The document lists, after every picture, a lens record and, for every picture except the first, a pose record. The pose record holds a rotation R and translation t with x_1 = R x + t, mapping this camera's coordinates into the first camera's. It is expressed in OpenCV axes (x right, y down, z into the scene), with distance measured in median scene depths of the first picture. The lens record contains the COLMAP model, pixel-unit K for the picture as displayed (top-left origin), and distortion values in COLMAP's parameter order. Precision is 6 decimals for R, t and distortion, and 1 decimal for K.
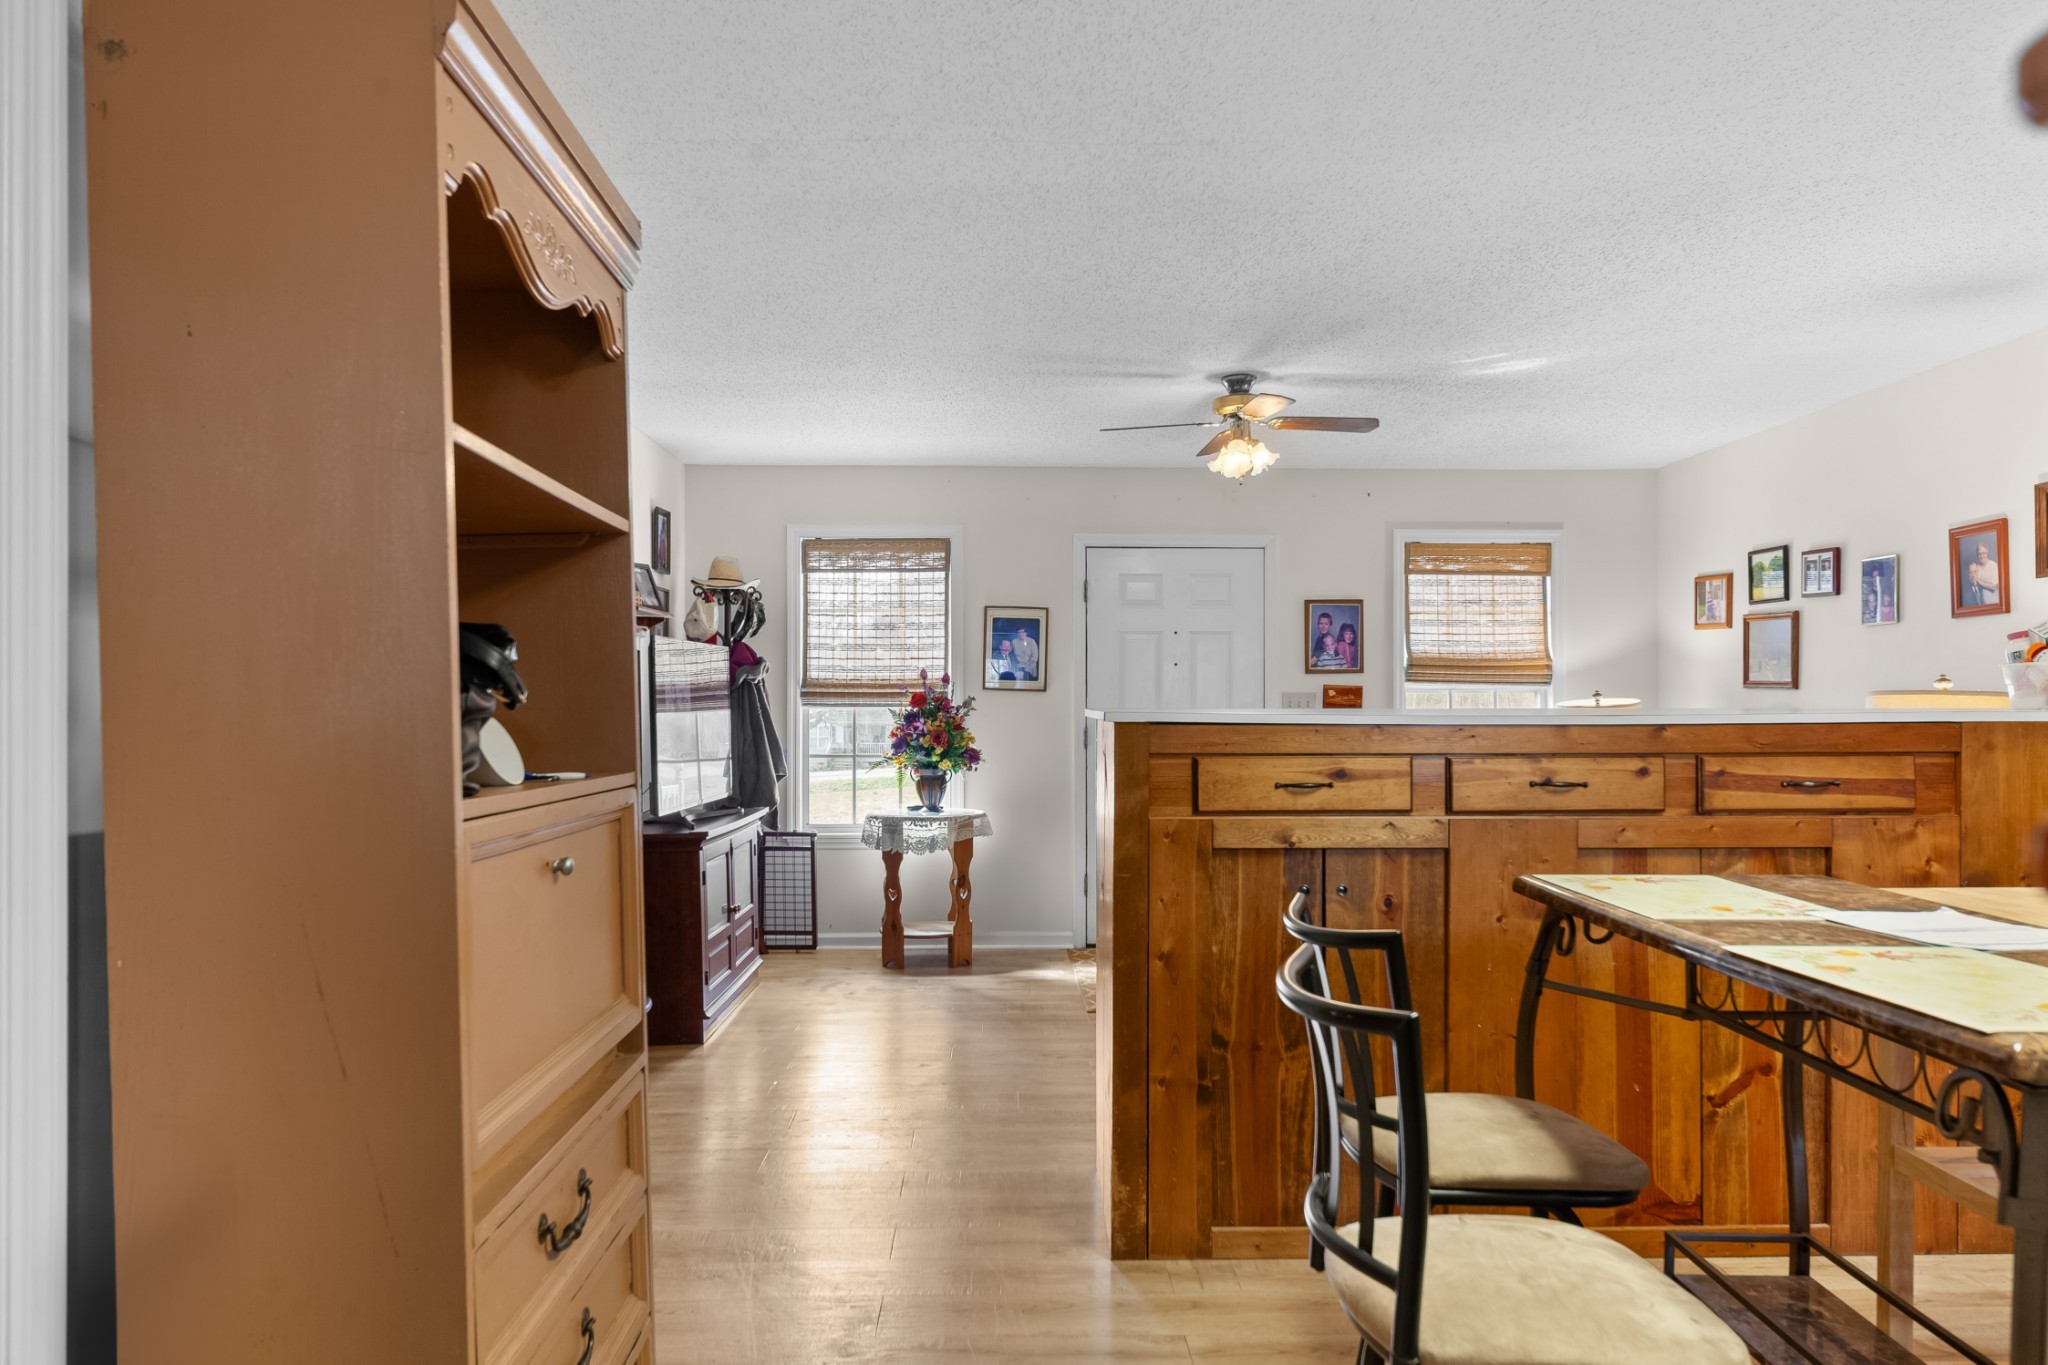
lens RADIAL K [[1379.2, 0, 1018.4], [0, 1379.2, 698.4], [0, 0, 1]] dist [0.024870, -0.004497]
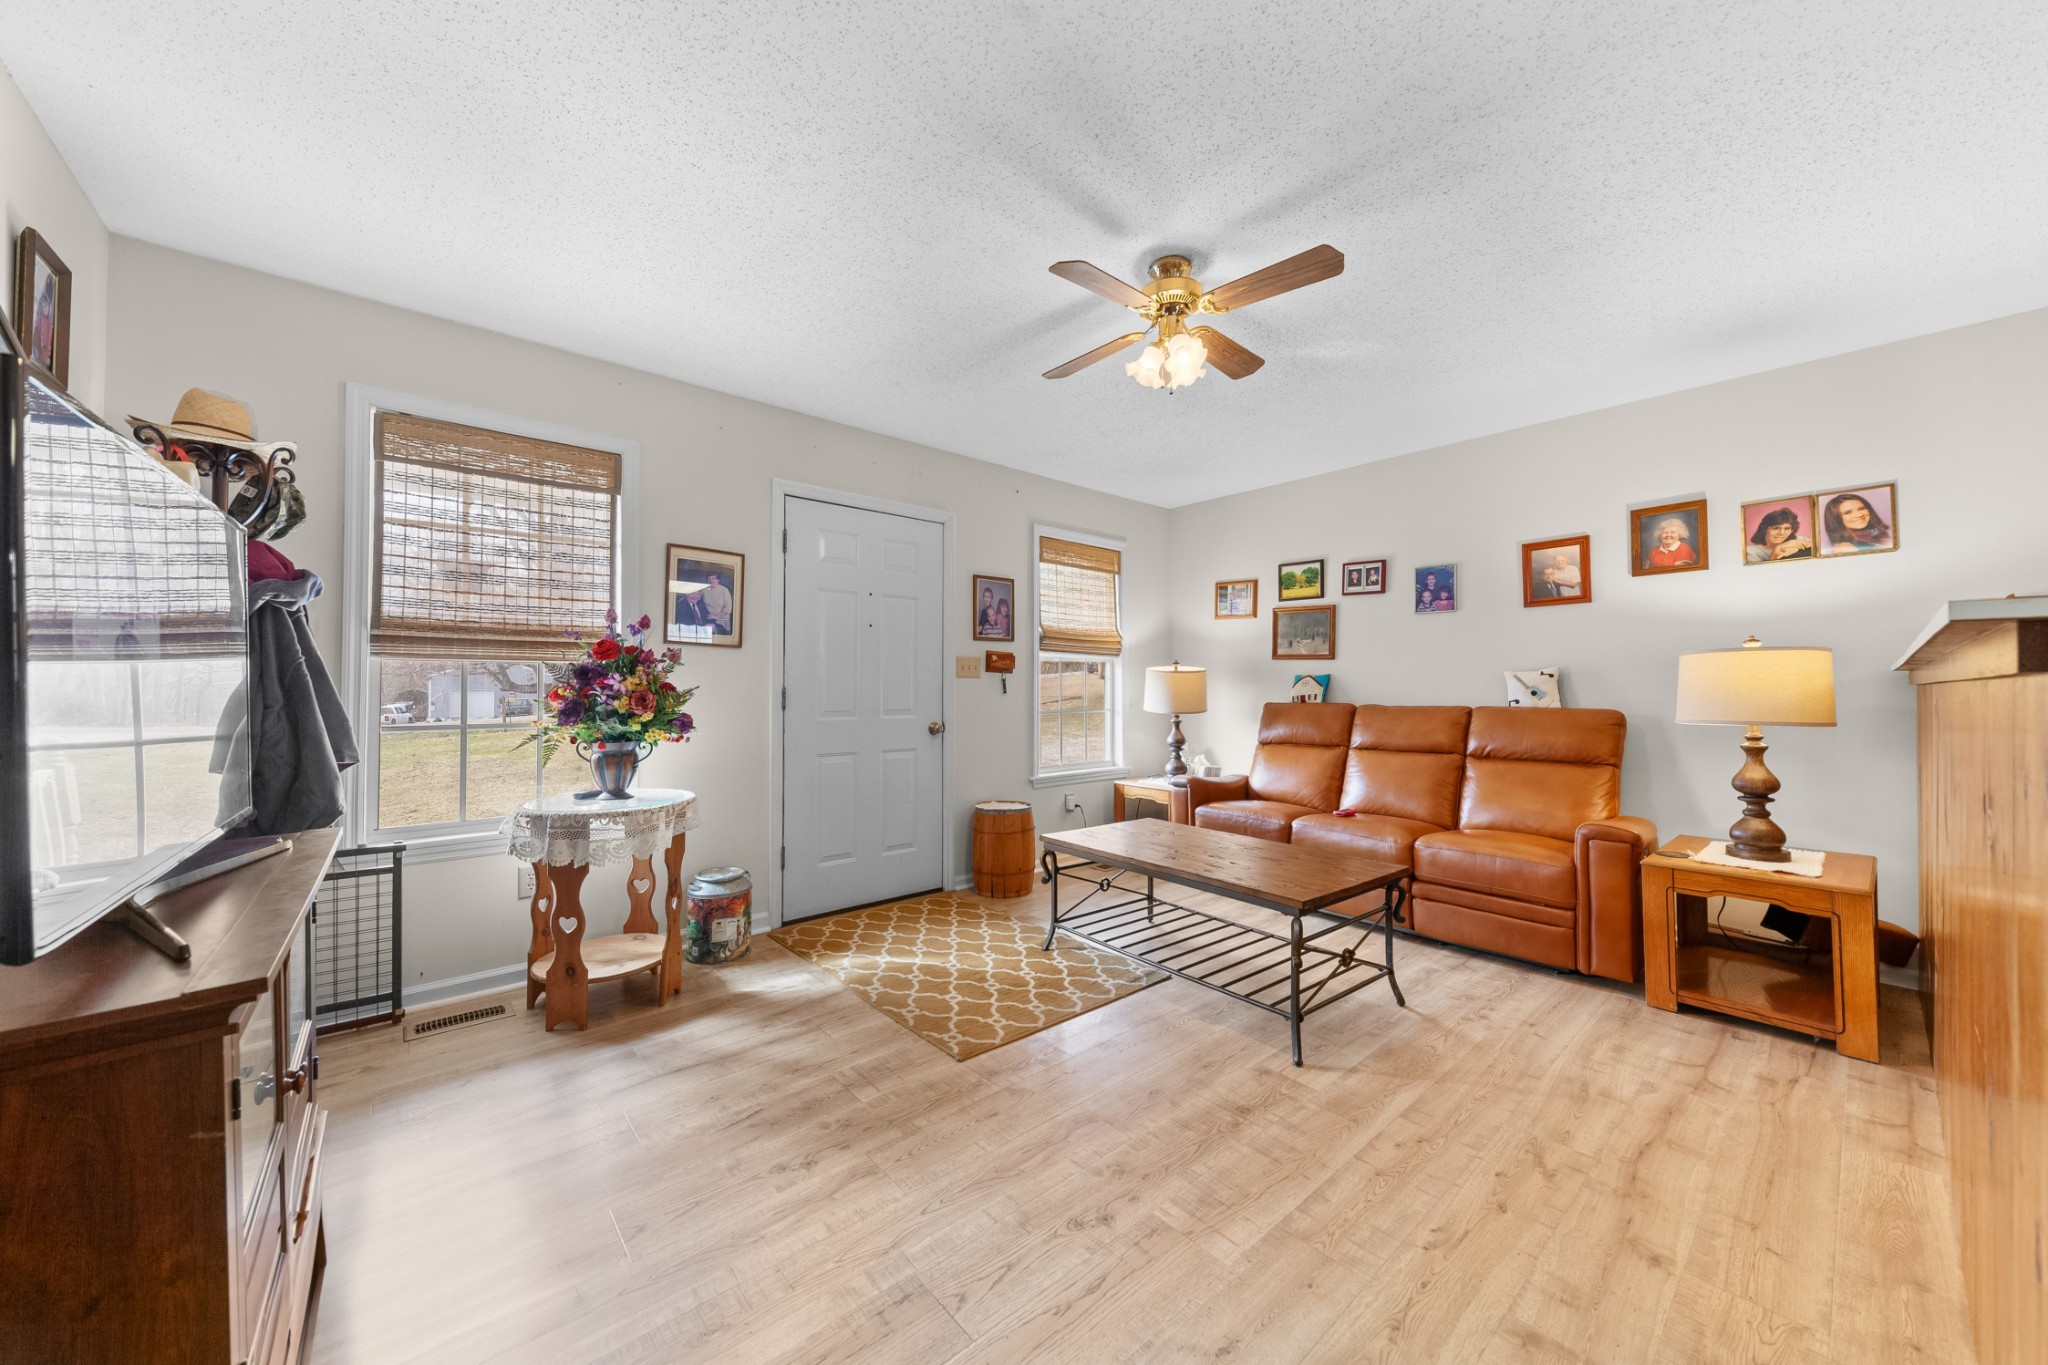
lens RADIAL K [[716.2, 0, 1015.4], [0, 716.2, 673.2], [0, 0, 1]] dist [0.004776, -0.001185]
pose [[0.769554, 0.013573, 0.638438, -0.142155], [-0.006994, 0.999893, -0.012827, 0.016764], [-0.638544, 0.005406, 0.769566, 0.541911]]
